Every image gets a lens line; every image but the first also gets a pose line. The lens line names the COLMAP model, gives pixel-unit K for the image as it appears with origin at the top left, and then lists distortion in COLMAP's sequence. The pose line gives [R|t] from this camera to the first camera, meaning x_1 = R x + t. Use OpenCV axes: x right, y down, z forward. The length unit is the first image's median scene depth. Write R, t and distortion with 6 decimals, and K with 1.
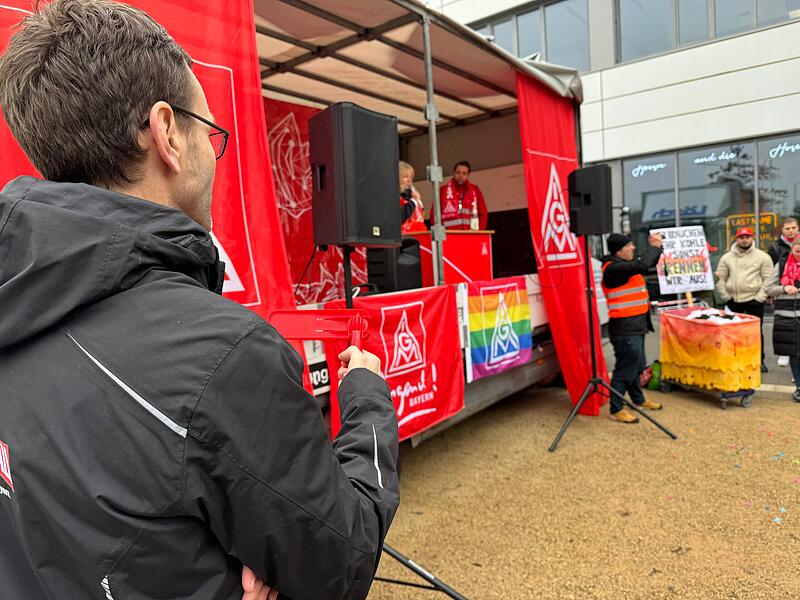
lens RADIAL K [[610.1, 0, 400.0], [0, 610.1, 300.0], [0, 0, 1]] dist [0.064534, 0.001227]
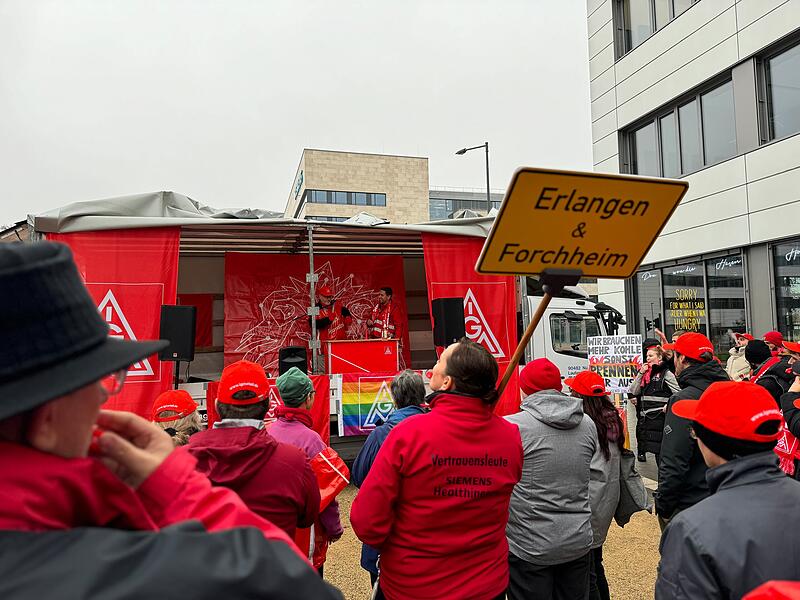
lens RADIAL K [[610.1, 0, 400.0], [0, 610.1, 300.0], [0, 0, 1]] dist [0.064534, 0.001227]
pose [[0.763186, 0.006109, -0.646150, 1.133446], [-0.055401, 0.996892, -0.056010, -0.125166], [0.643800, 0.078544, 0.761152, -0.134556]]
